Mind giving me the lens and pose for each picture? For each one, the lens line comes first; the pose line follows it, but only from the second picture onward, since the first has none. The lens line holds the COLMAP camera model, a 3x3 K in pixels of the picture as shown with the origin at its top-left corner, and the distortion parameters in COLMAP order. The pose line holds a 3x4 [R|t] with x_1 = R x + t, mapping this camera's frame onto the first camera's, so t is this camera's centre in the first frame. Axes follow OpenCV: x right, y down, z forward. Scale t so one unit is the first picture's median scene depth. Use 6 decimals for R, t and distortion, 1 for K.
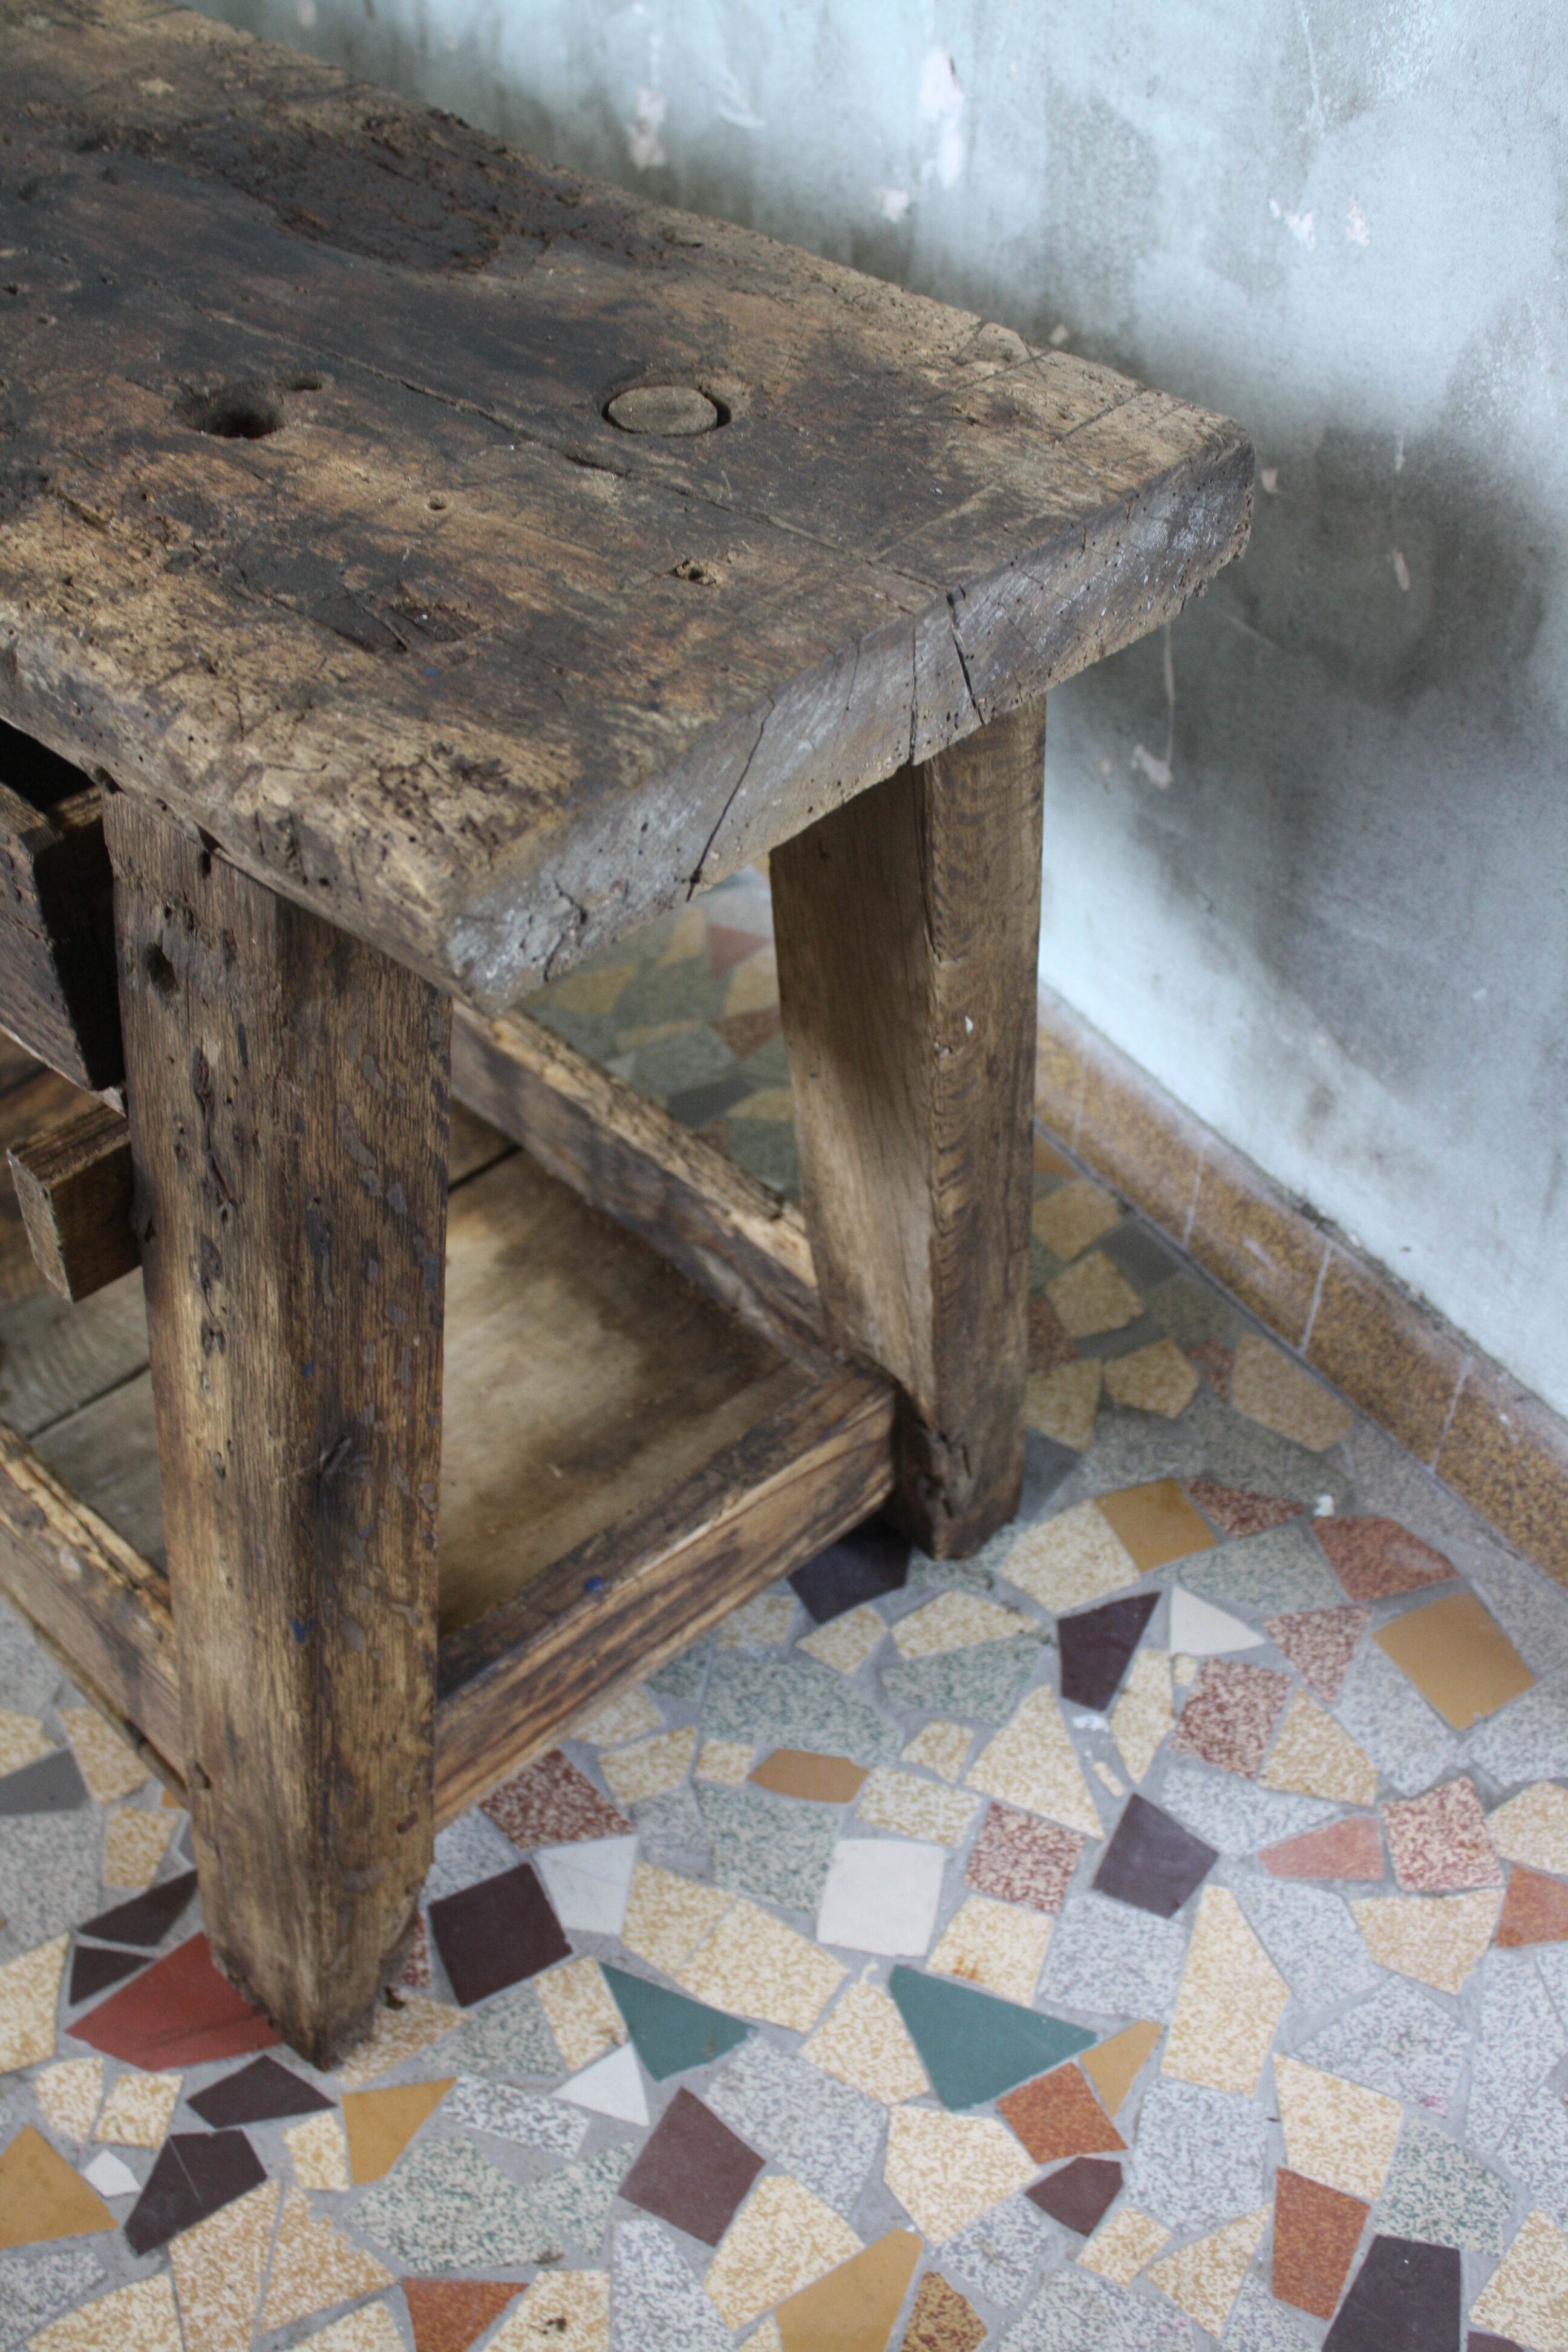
lens RADIAL K [[2476.9, 0, 784.0], [0, 2476.9, 1176.0], [0, 0, 1]] dist [-0.122604, 0.128610]
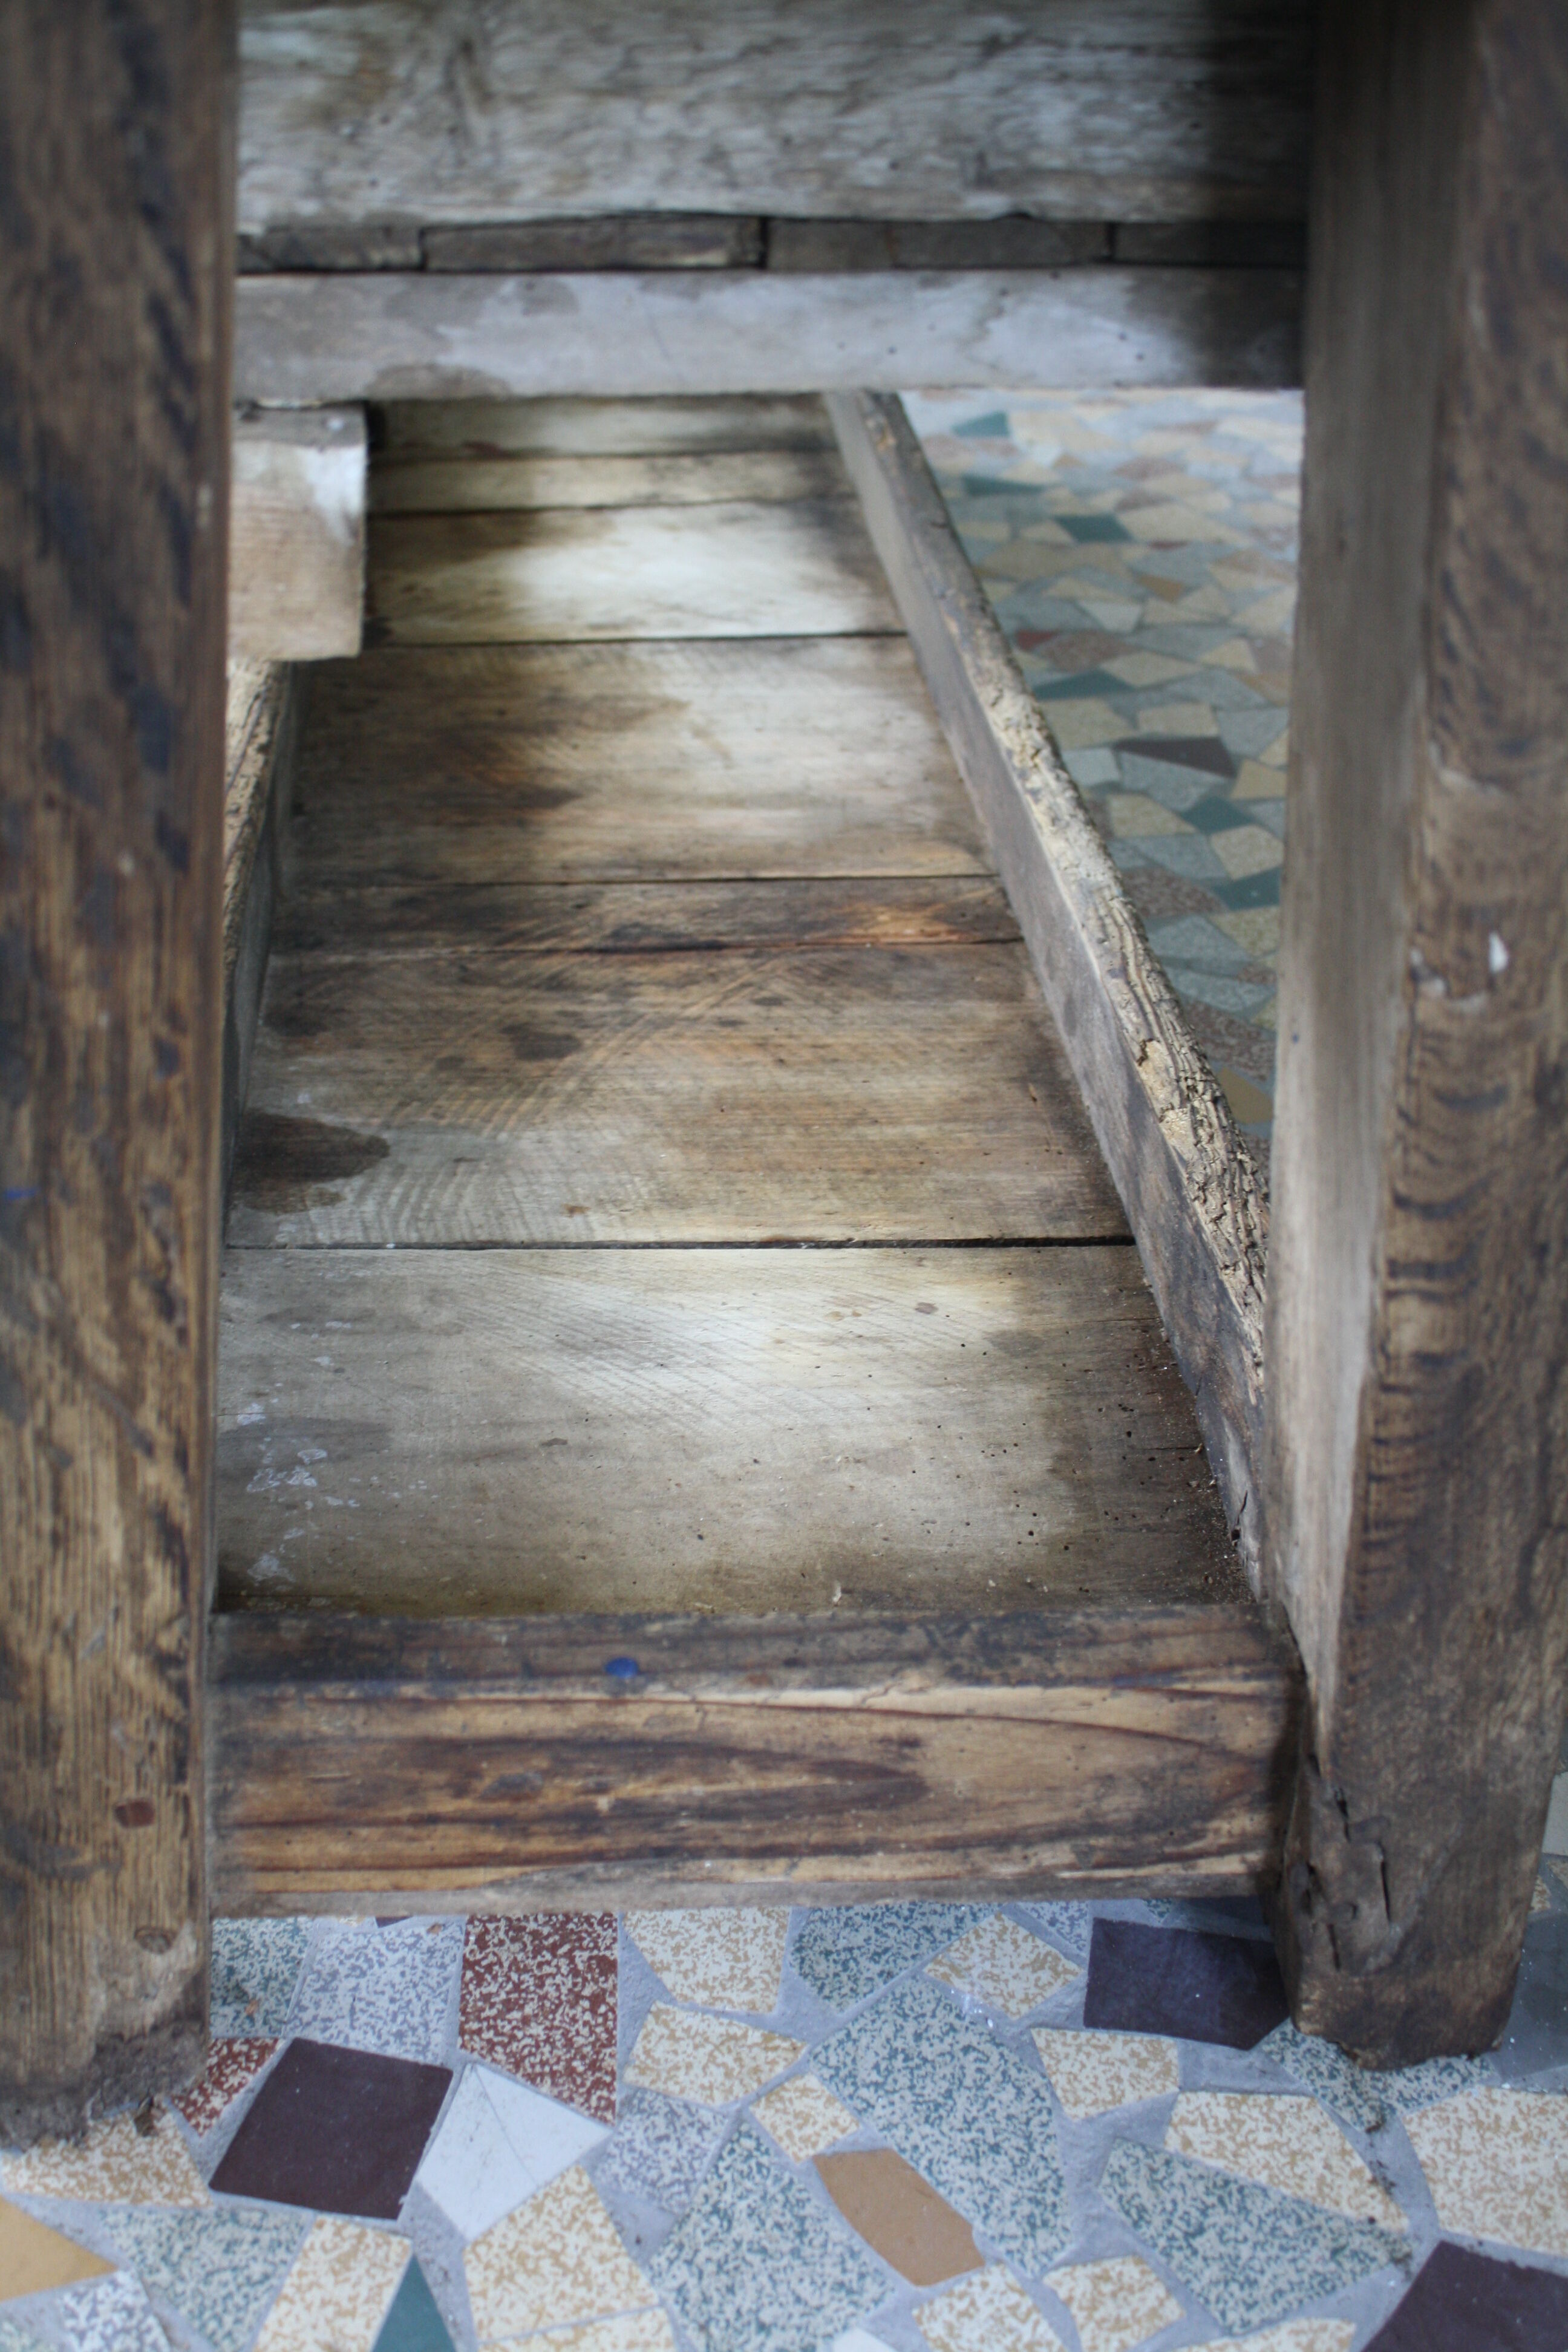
lens RADIAL K [[2476.9, 0, 784.0], [0, 2476.9, 1176.0], [0, 0, 1]] dist [-0.122604, 0.128610]
pose [[0.775998, 0.363182, -0.515679, 0.226223], [-0.452364, 0.890212, -0.053763, 0.072243], [0.439538, 0.274994, 0.855093, 0.465779]]
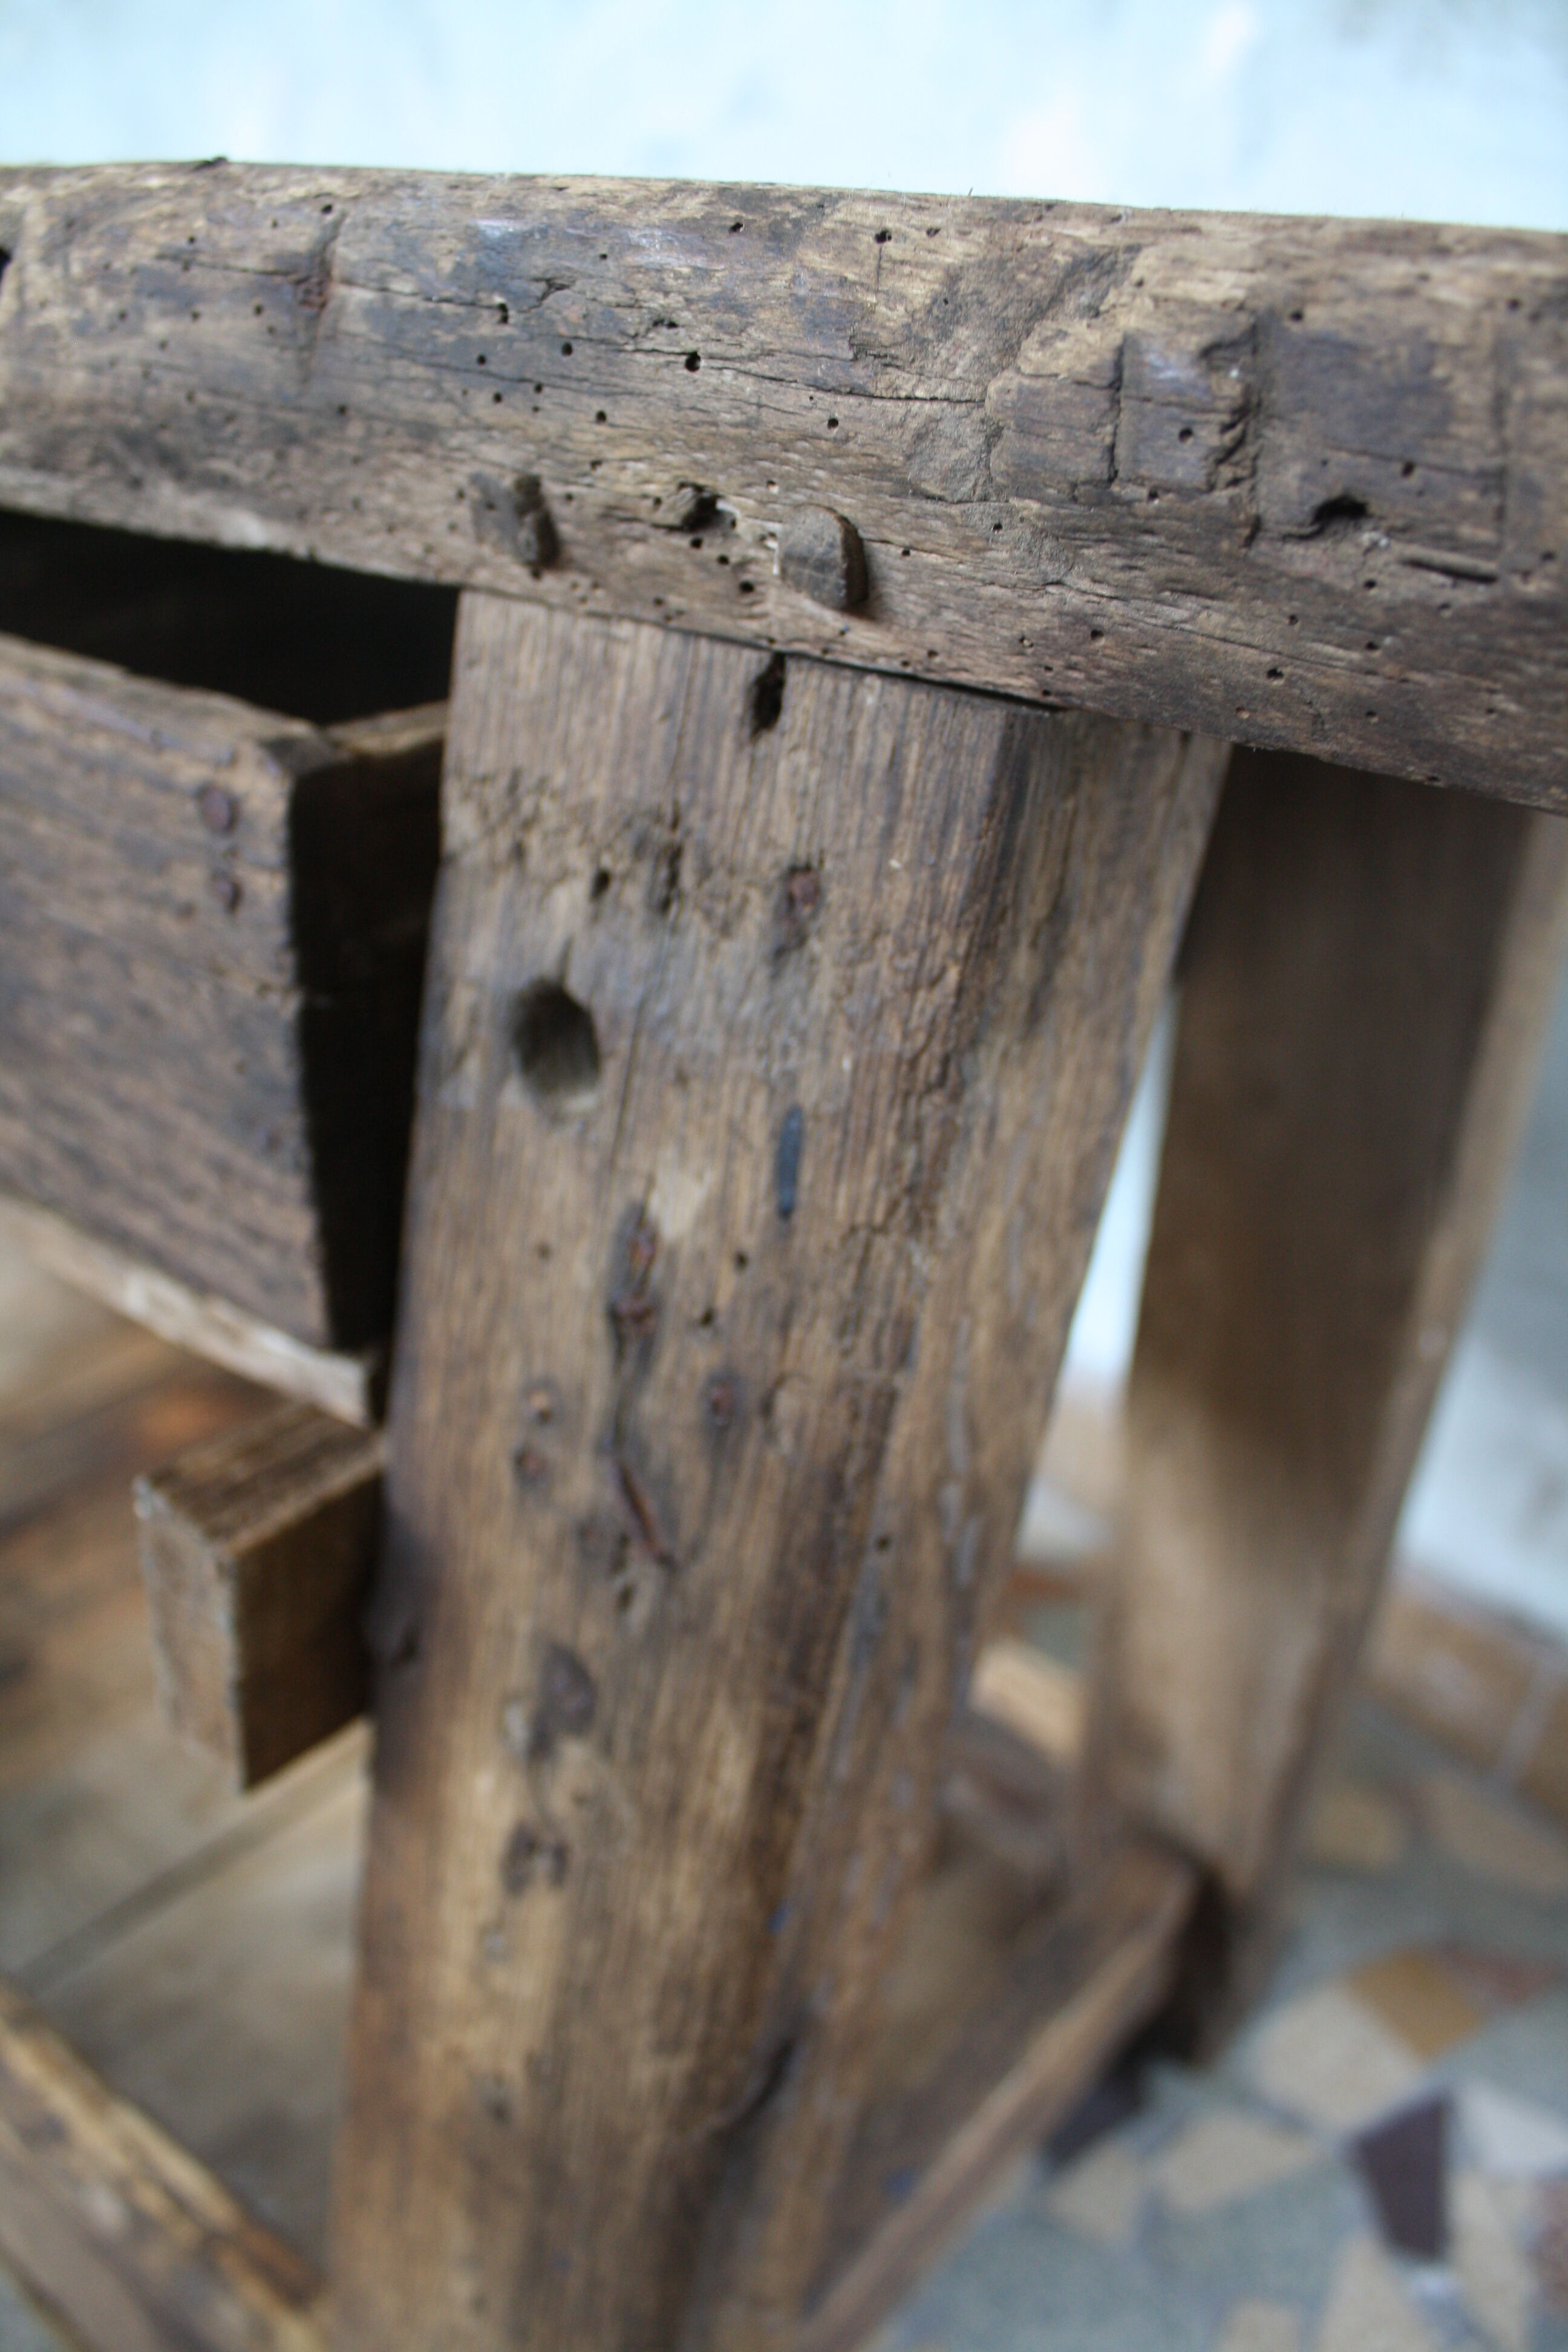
lens RADIAL K [[1882.5, 0, 784.0], [0, 1882.5, 1176.0], [0, 0, 1]] dist [-0.171870, 0.134440]
pose [[0.991104, -0.006614, 0.132924, -0.173479], [0.040955, 0.965456, -0.257327, 0.022485], [-0.126630, 0.260481, 0.957139, 0.447926]]
